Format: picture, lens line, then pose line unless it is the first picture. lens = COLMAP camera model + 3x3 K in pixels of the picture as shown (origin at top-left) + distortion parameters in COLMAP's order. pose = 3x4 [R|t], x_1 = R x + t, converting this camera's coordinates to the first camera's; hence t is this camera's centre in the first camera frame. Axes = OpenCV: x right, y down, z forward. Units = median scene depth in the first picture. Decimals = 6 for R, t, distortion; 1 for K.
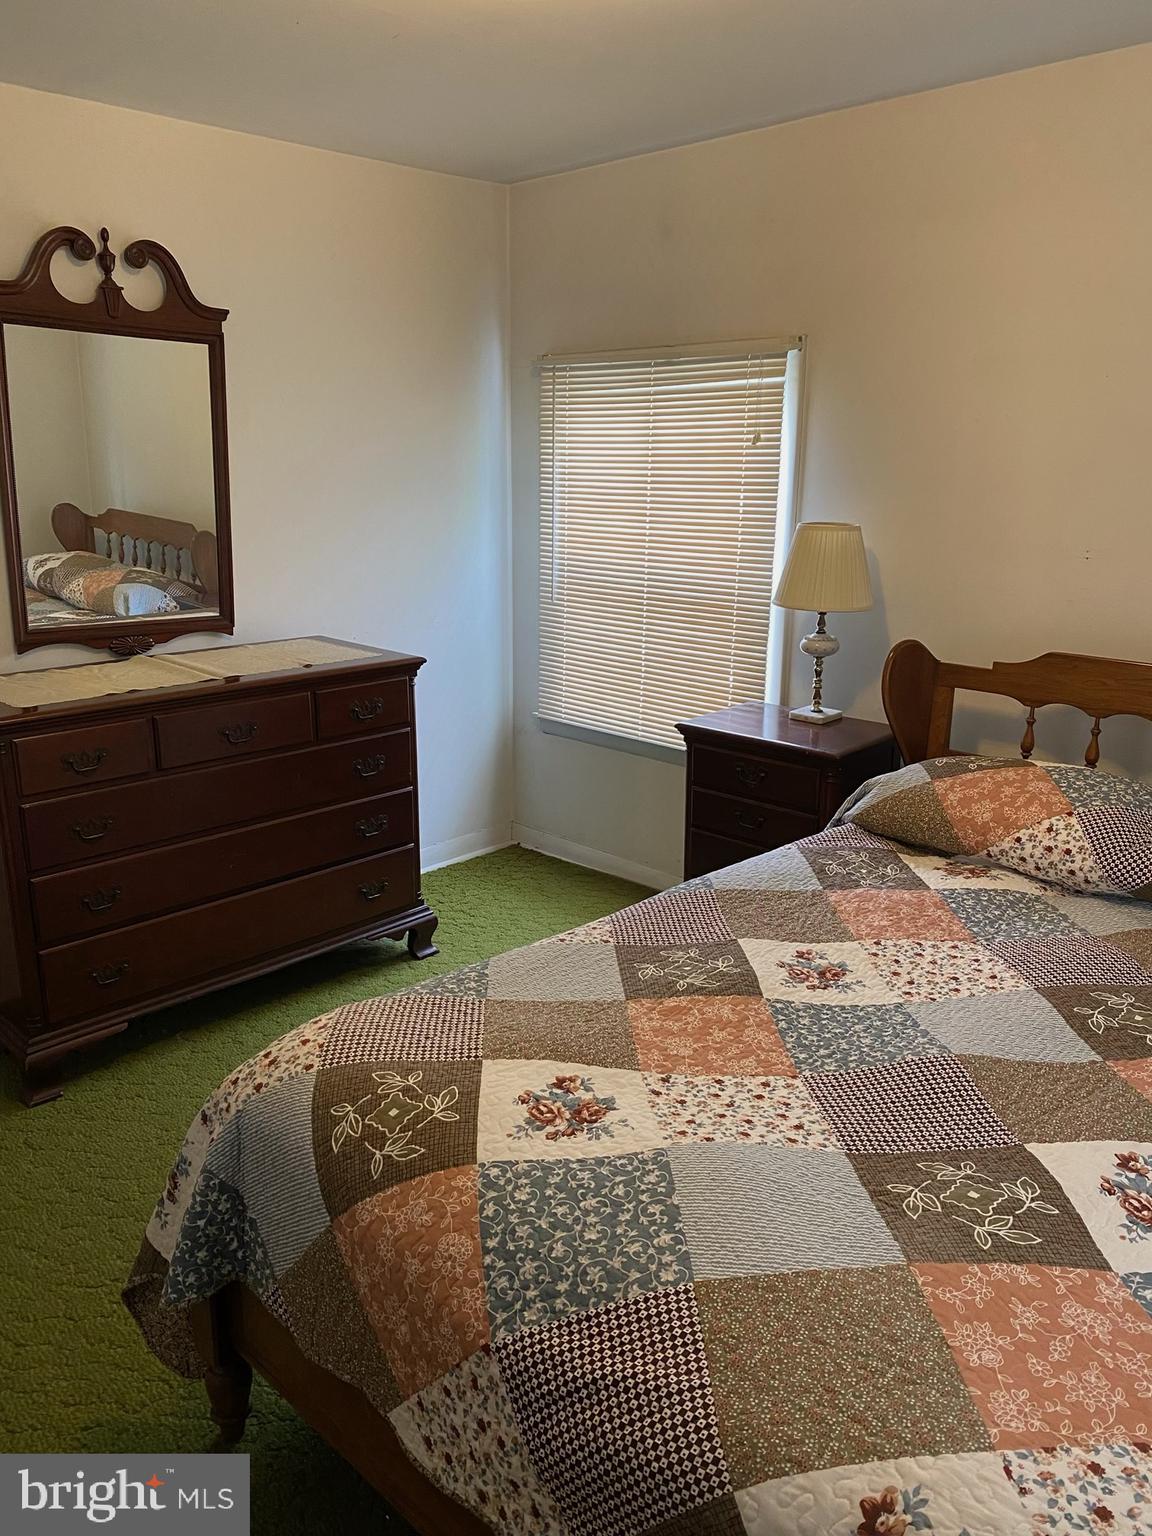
lens RADIAL K [[1156.1, 0, 576.0], [0, 1156.1, 768.0], [0, 0, 1]] dist [0.007332, -0.001364]
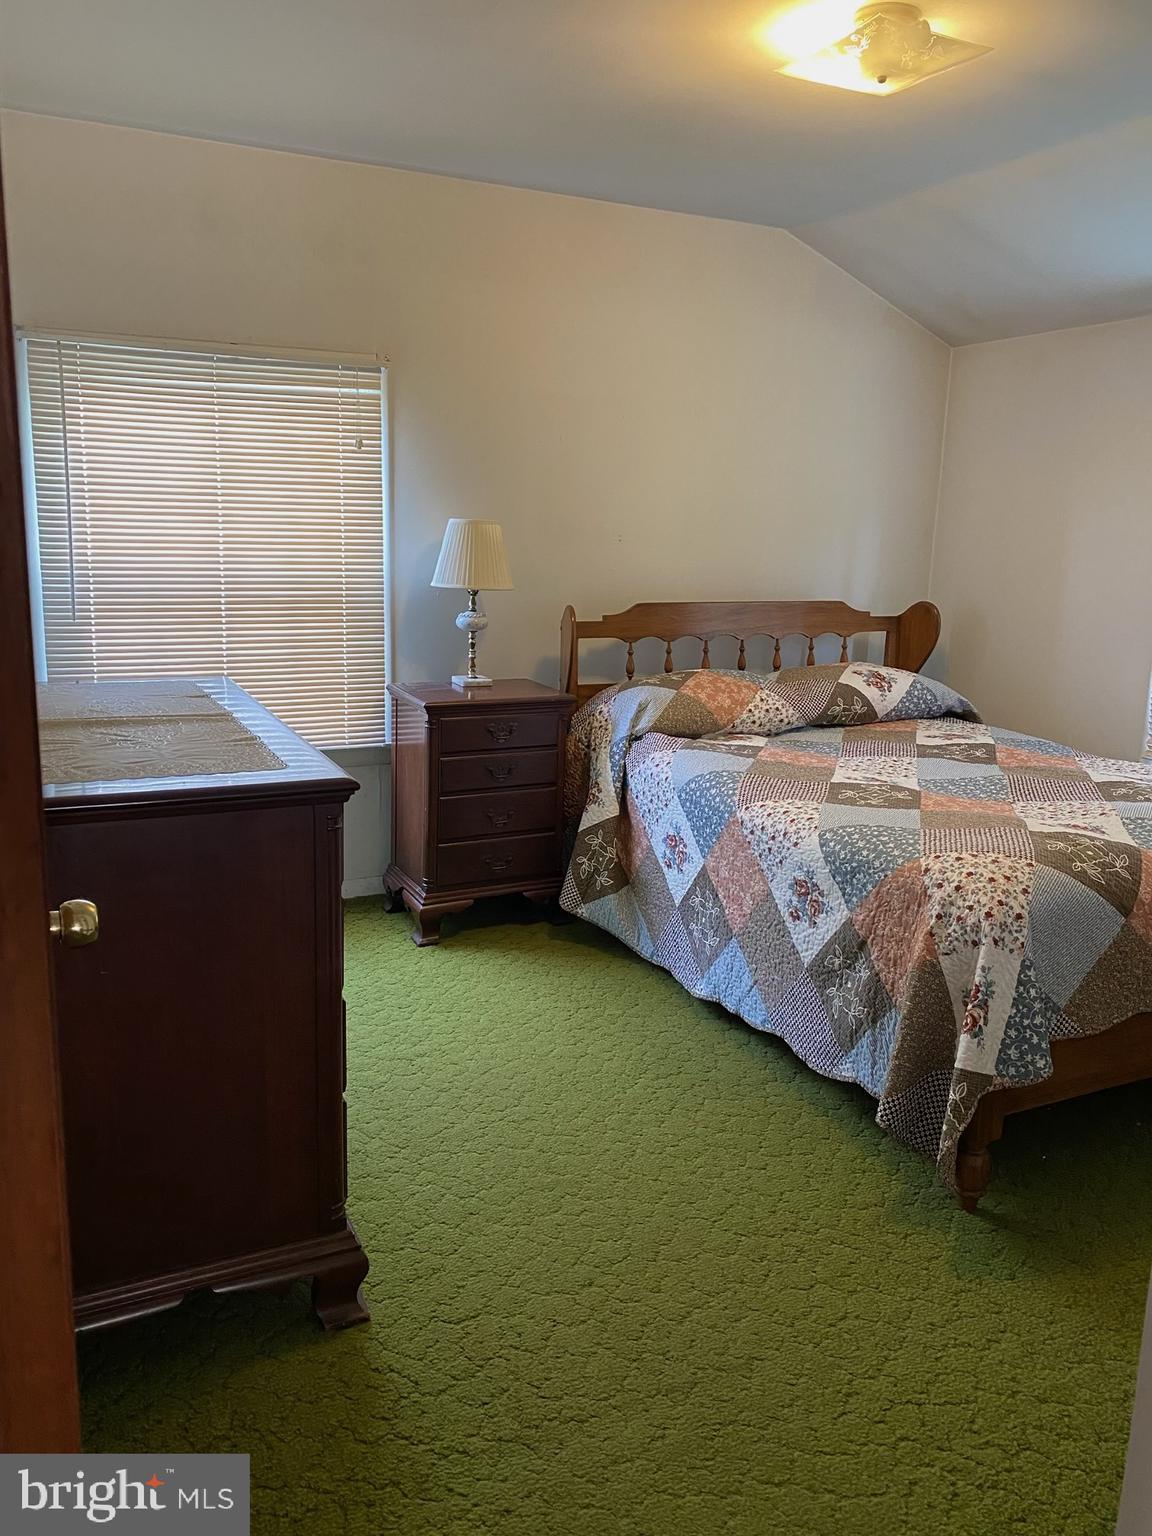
lens RADIAL K [[1156.1, 0, 576.0], [0, 1156.1, 768.0], [0, 0, 1]] dist [0.007332, -0.001364]
pose [[0.352820, -0.184401, 0.917341, -0.865796], [0.230580, 0.967289, 0.105757, -0.061982], [-0.906836, 0.174207, 0.383798, 0.476738]]
